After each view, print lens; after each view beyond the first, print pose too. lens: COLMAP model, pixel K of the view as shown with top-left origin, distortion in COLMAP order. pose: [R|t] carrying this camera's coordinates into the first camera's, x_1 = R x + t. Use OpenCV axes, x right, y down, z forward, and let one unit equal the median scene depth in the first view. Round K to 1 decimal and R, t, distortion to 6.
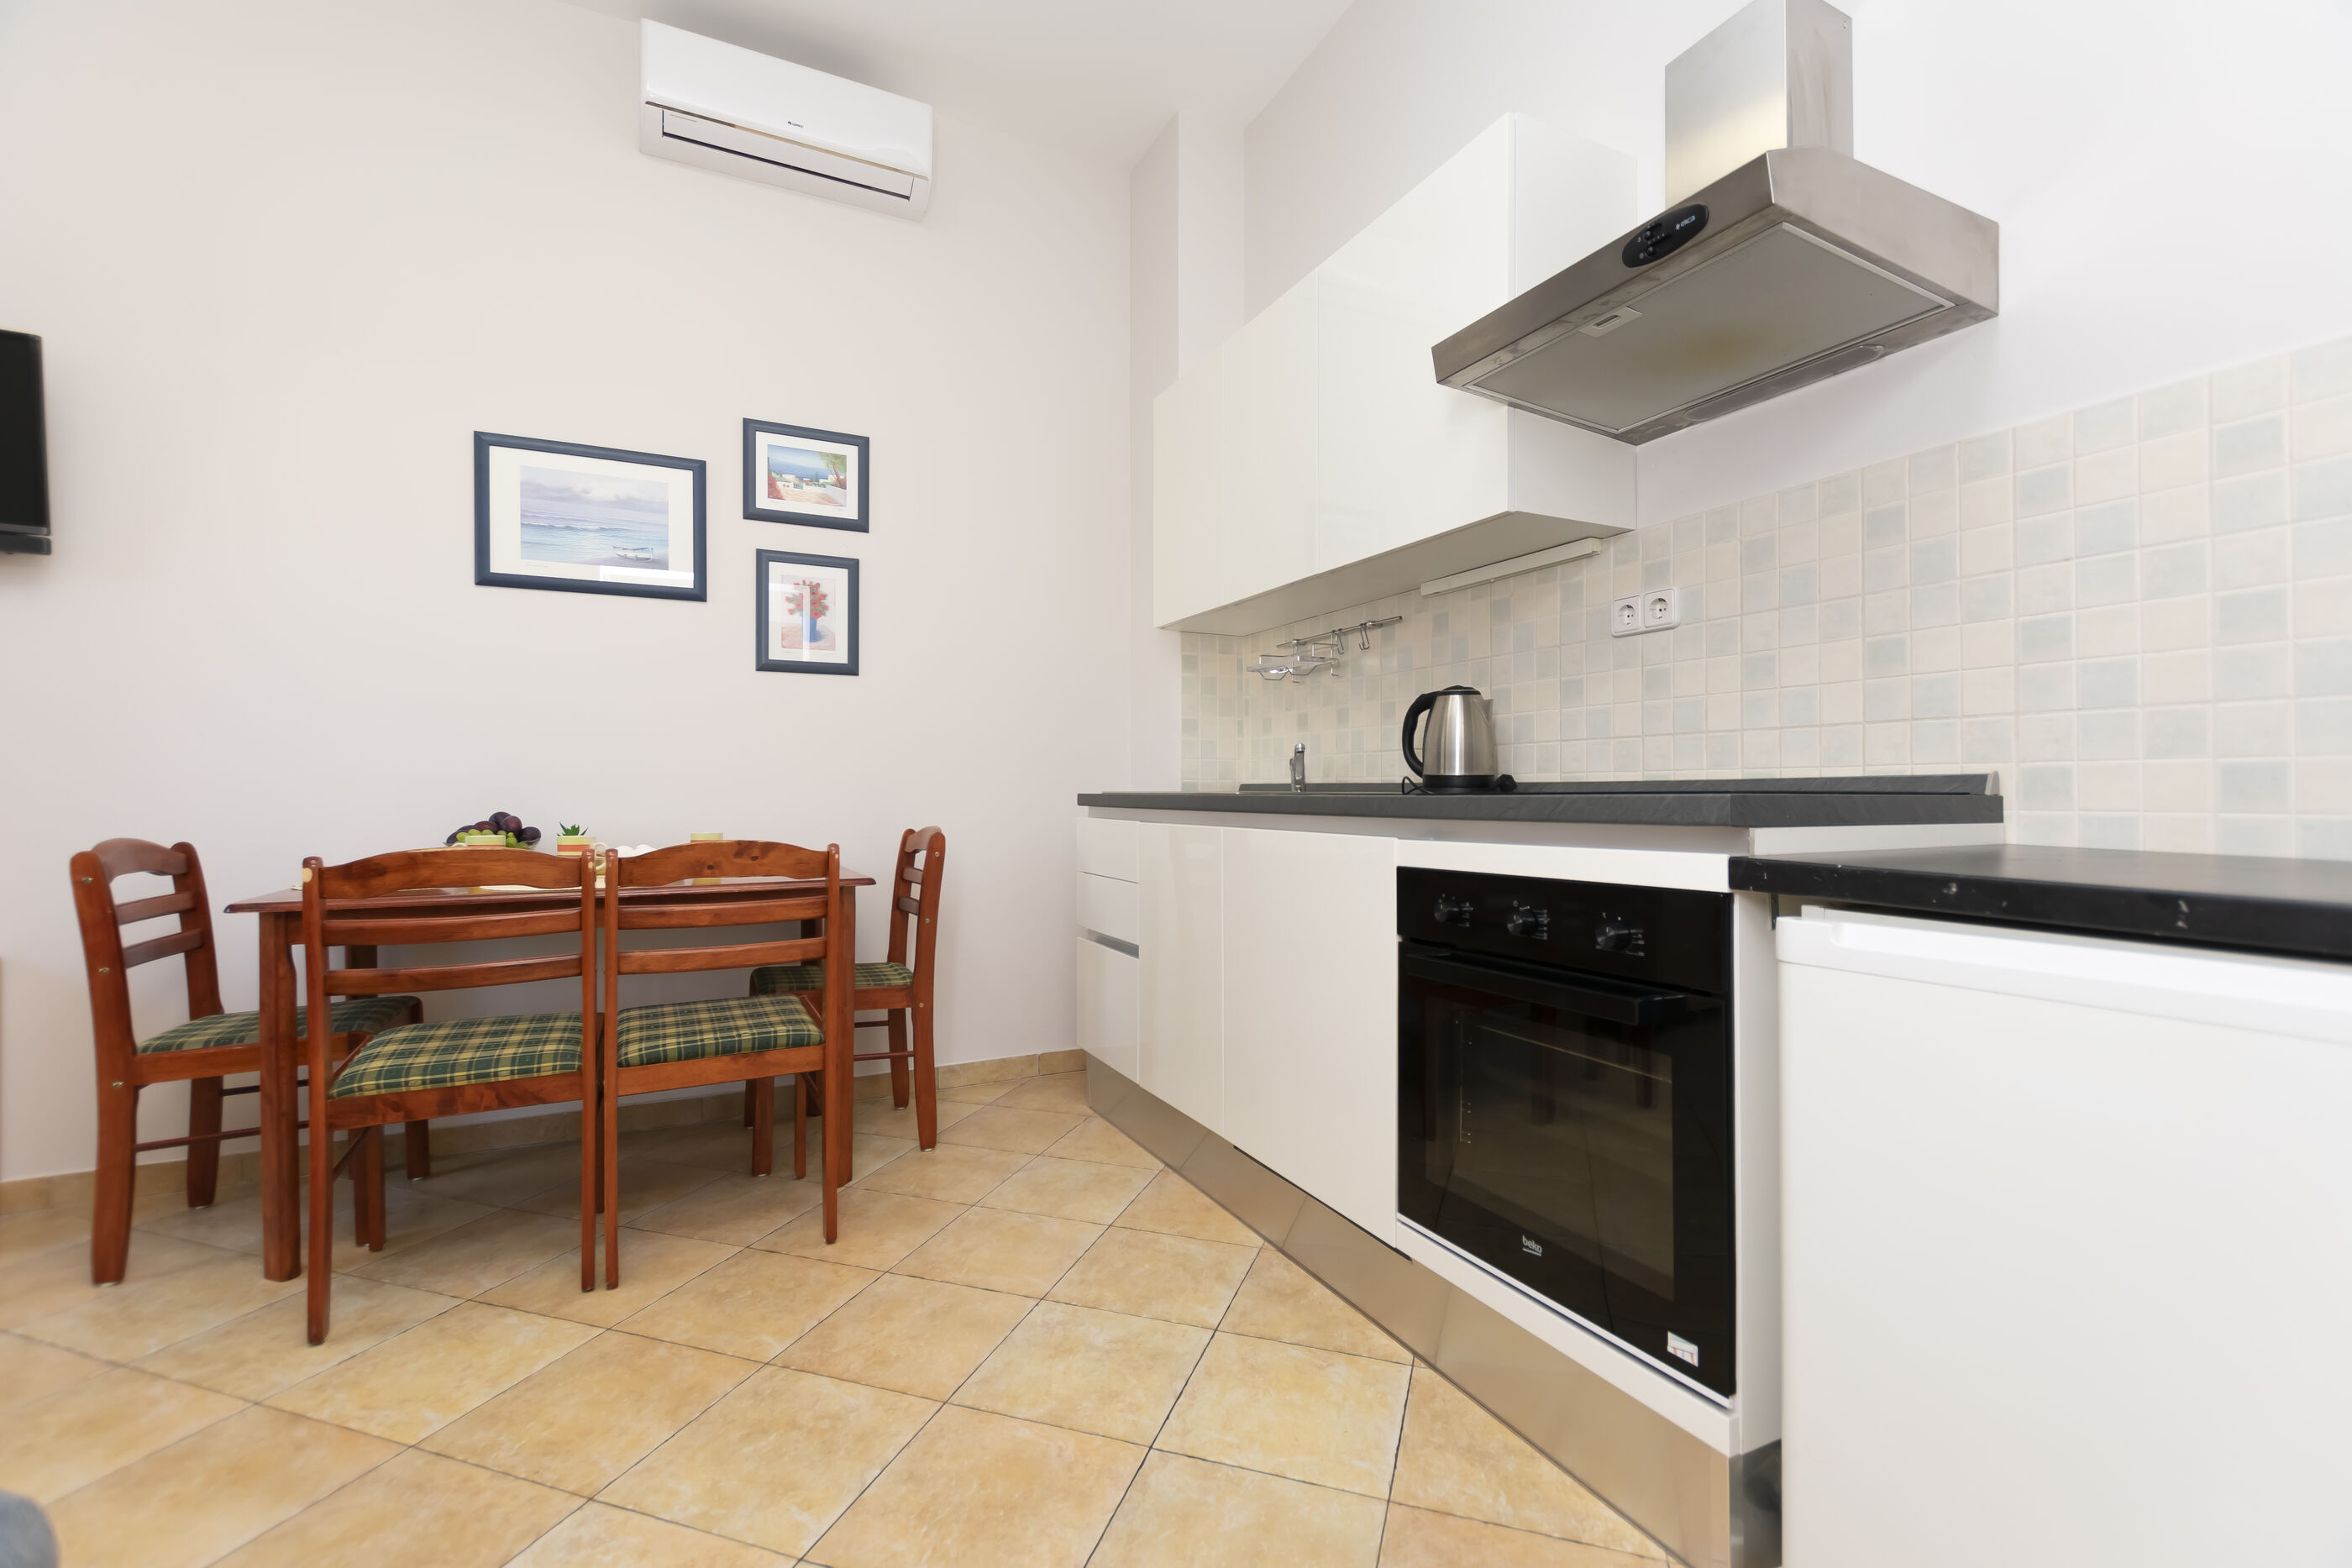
lens RADIAL K [[1013.7, 0, 1176.0], [0, 1013.7, 784.0], [0, 0, 1]] dist [-0.000428, -0.000379]
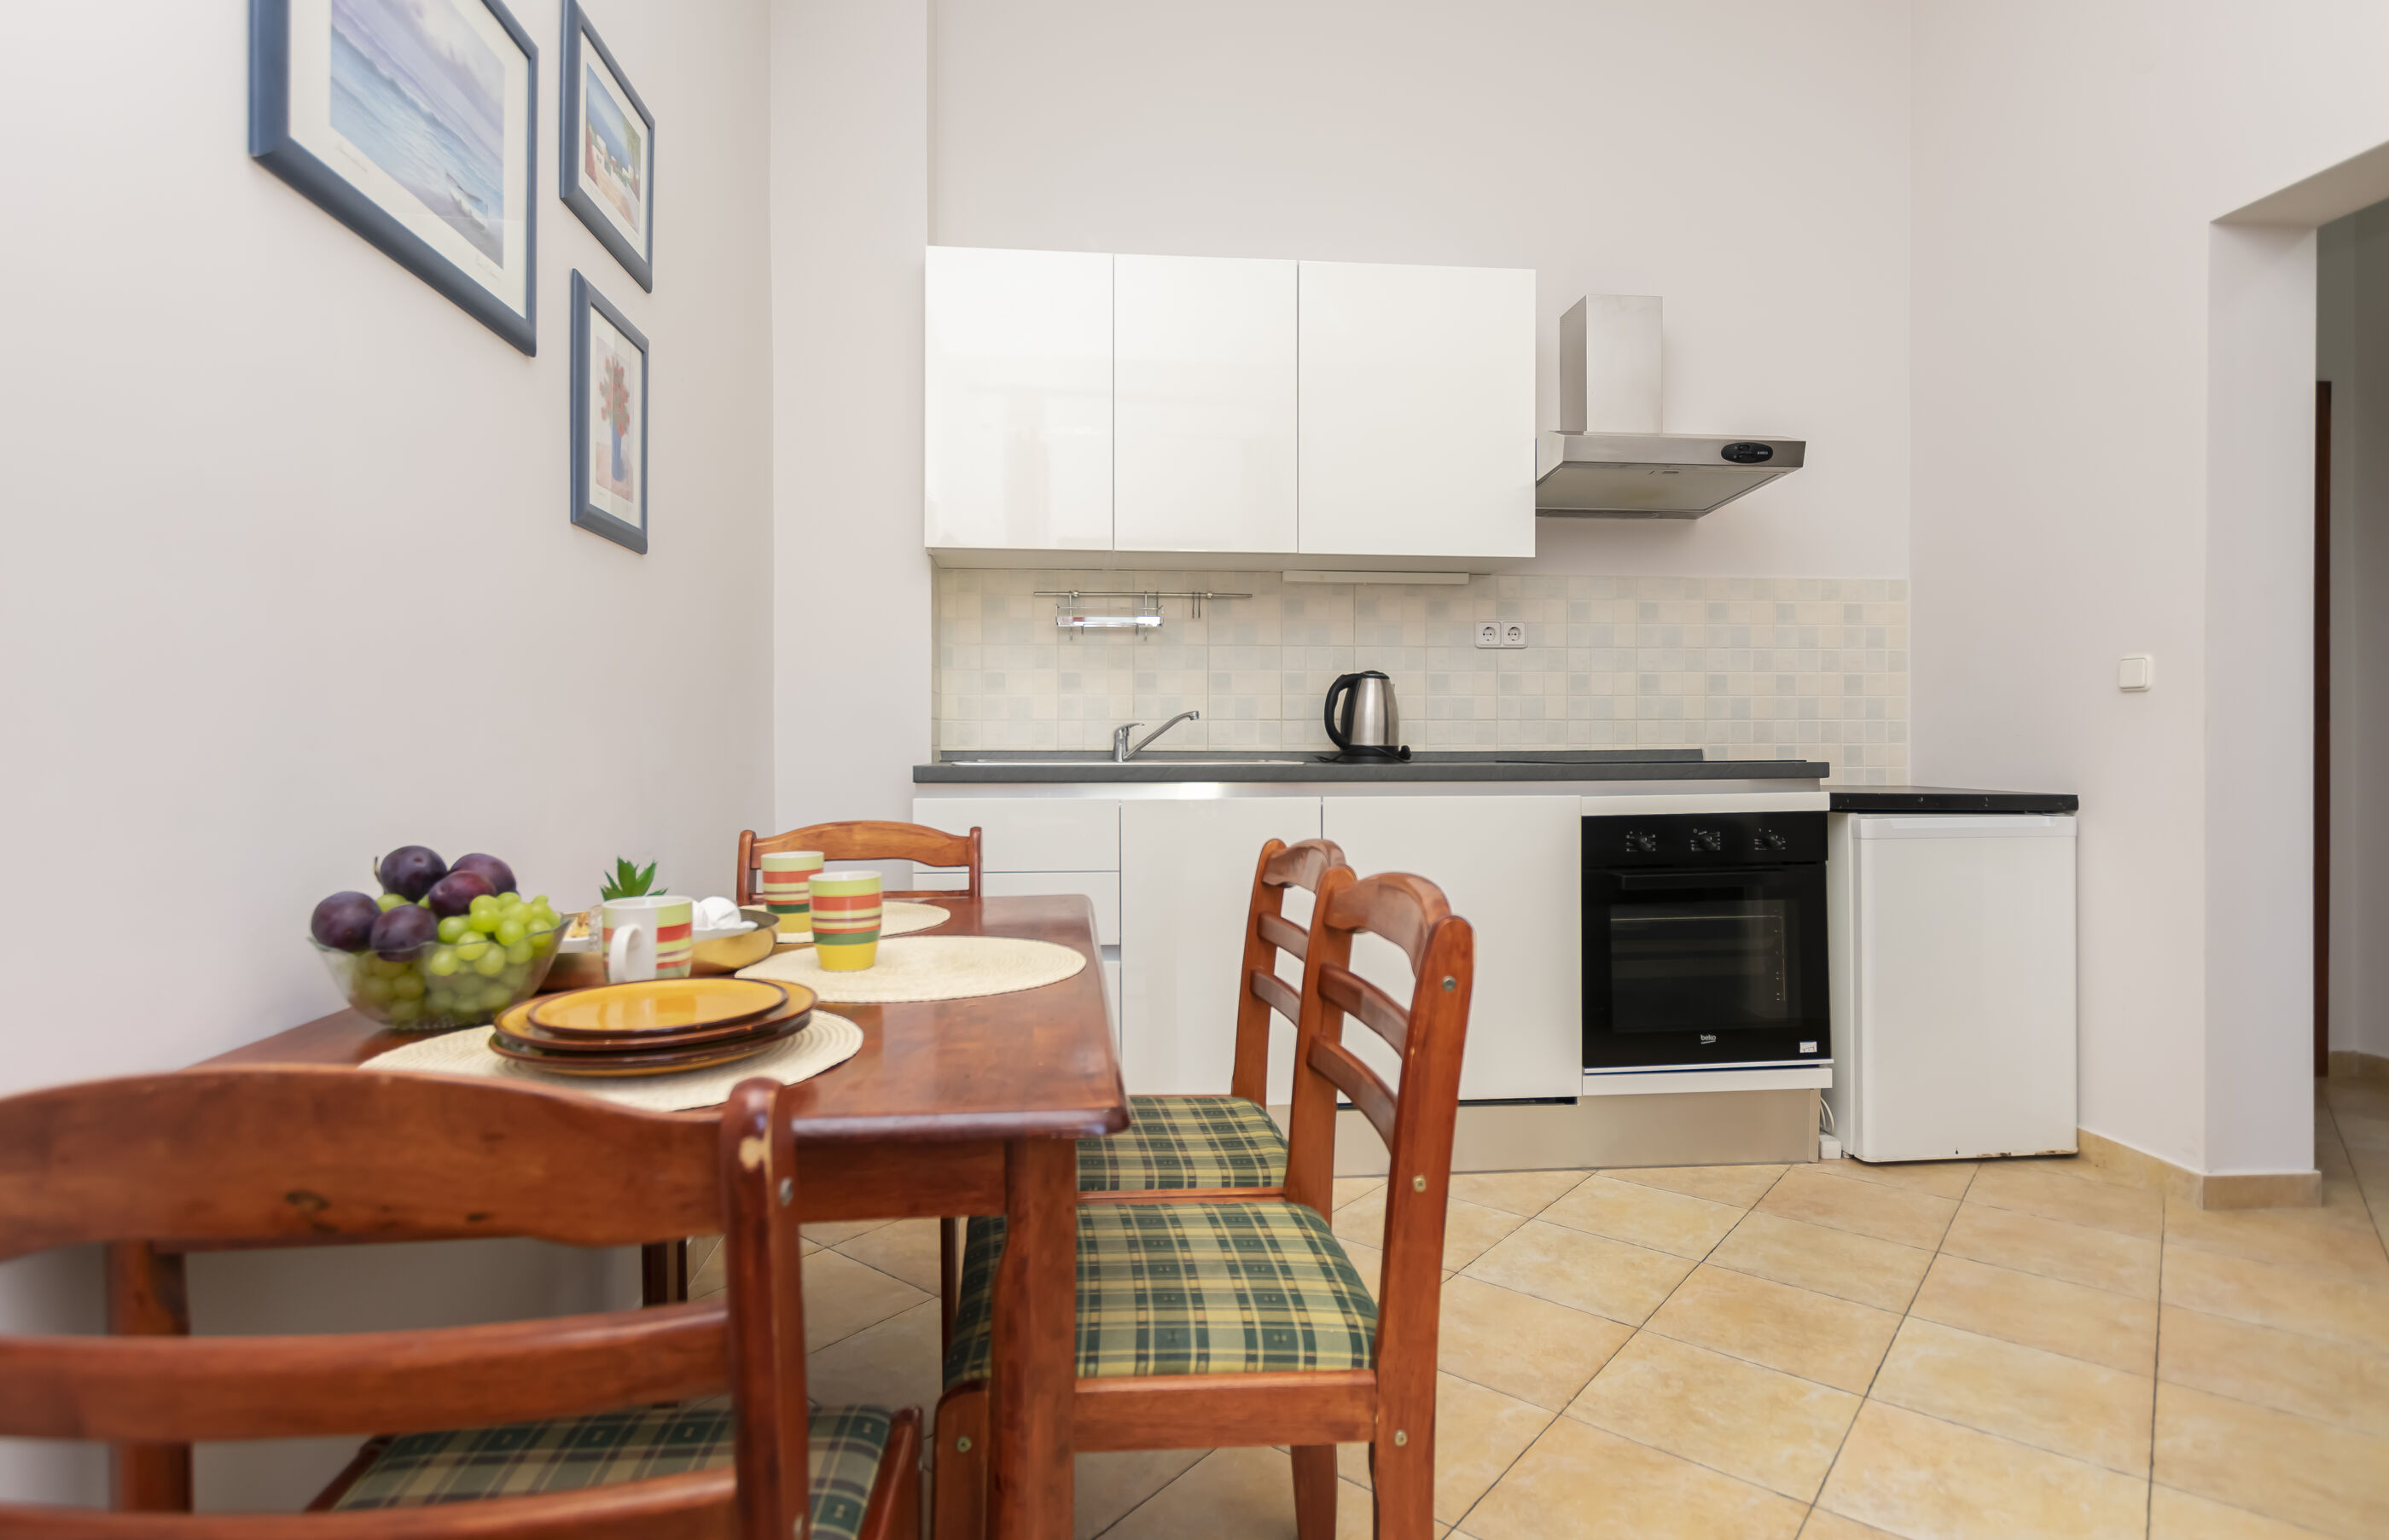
lens RADIAL K [[1229.6, 0, 1193.6], [0, 1229.6, 724.2], [0, 0, 1]] dist [0.015836, -0.000163]
pose [[0.344297, 0.013526, 0.938763, -1.098834], [-0.008499, 0.999900, -0.011289, -0.014462], [-0.938822, -0.004092, 0.344378, 0.660589]]
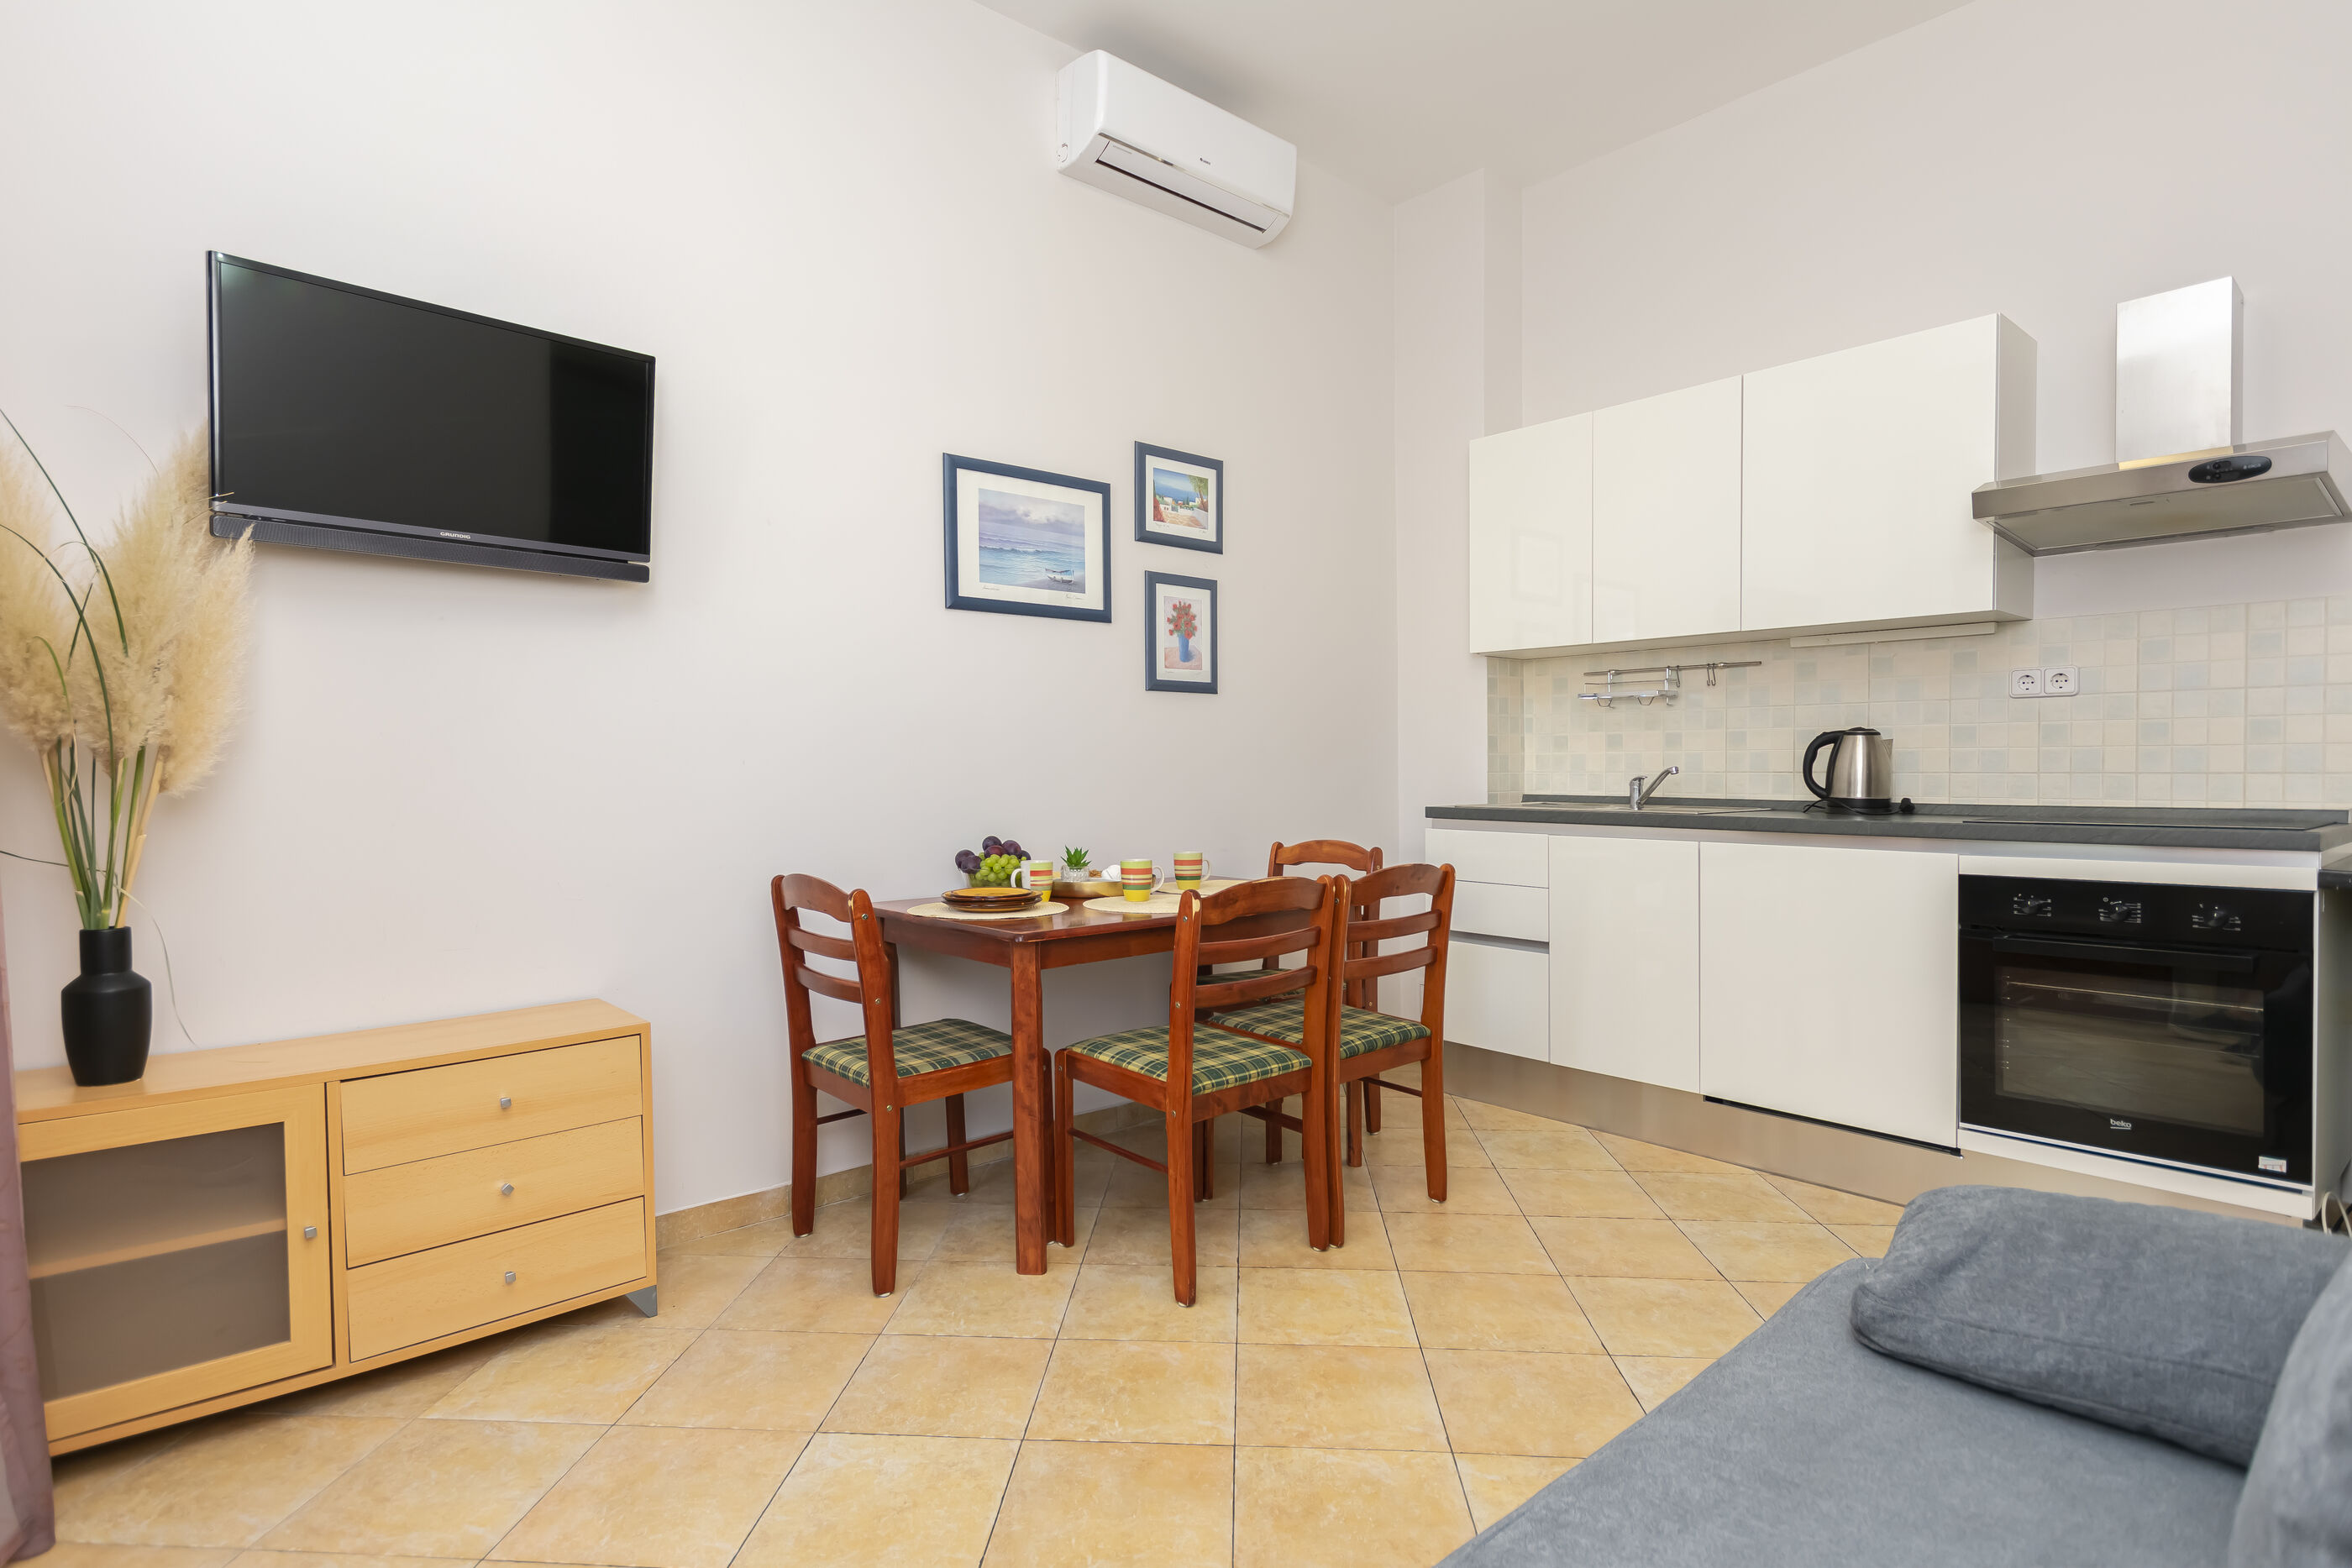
lens RADIAL K [[1207.5, 0, 1139.2], [0, 1207.5, 789.9], [0, 0, 1]] dist [-0.000383, -0.000881]
pose [[0.970625, -0.007882, 0.240469, -0.909302], [0.000800, 0.999563, 0.029534, -0.060368], [-0.240597, -0.028474, 0.970207, -0.234246]]
